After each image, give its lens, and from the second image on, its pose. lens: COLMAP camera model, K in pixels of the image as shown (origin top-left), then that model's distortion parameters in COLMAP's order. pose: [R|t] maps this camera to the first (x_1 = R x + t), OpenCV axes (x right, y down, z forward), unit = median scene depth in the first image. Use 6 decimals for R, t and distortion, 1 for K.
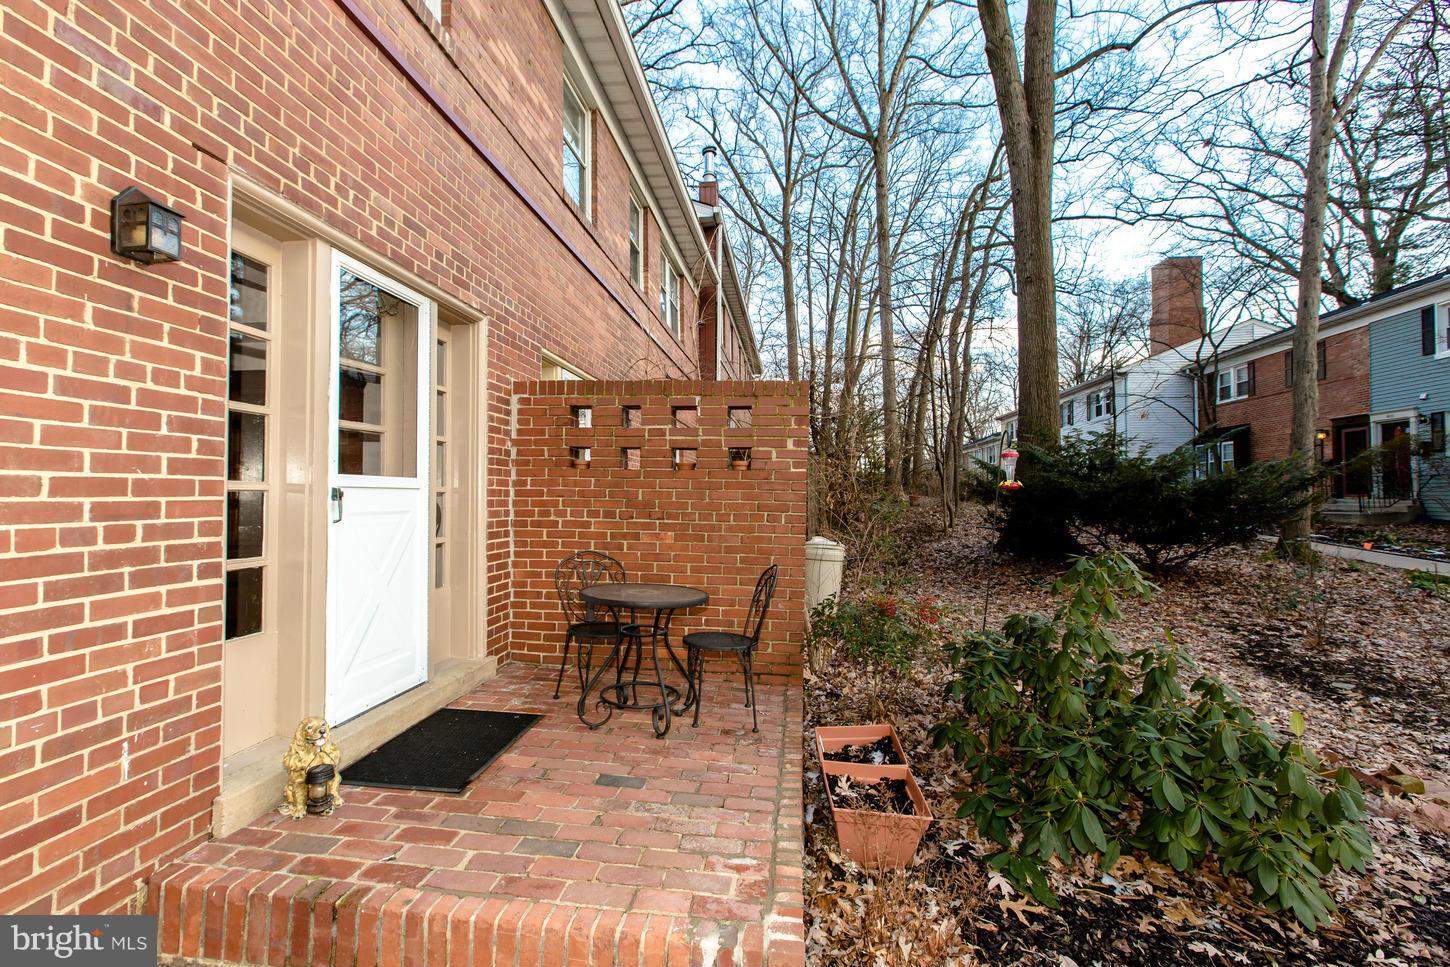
lens RADIAL K [[654.6, 0, 732.4], [0, 654.6, 482.9], [0, 0, 1]] dist [-0.005085, 0.000090]
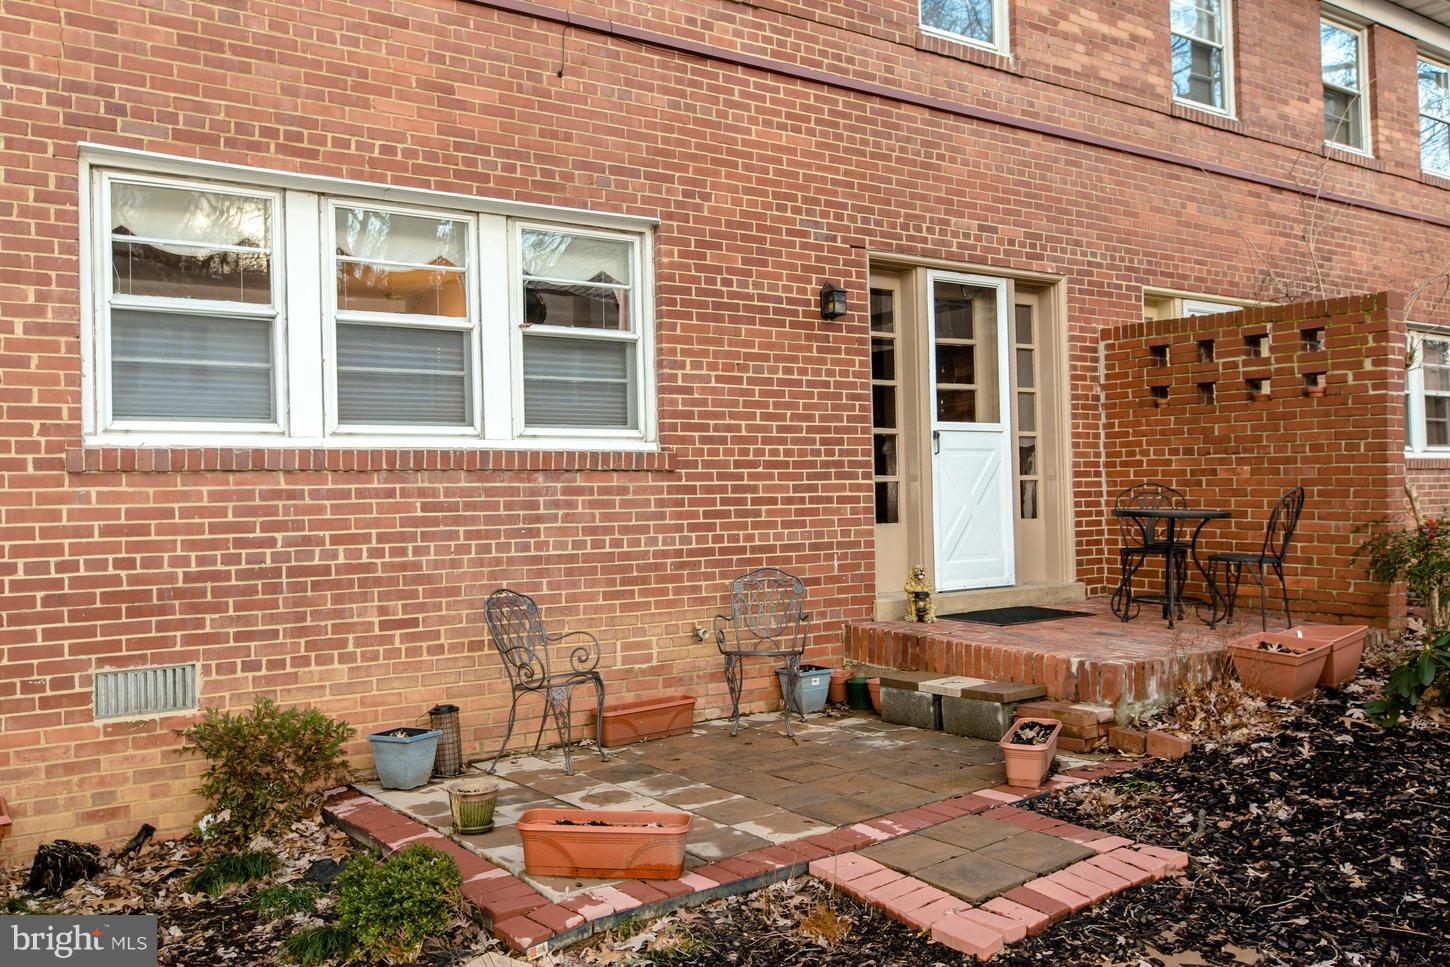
lens RADIAL K [[1277.7, 0, 725.0], [0, 1277.7, 483.5], [0, 0, 1]] dist [0.003509, 0.001571]
pose [[0.673688, -0.026769, -0.738531, 0.893970], [0.038725, 0.999250, -0.000894, 0.082317], [0.738001, -0.027997, 0.674219, -0.969197]]
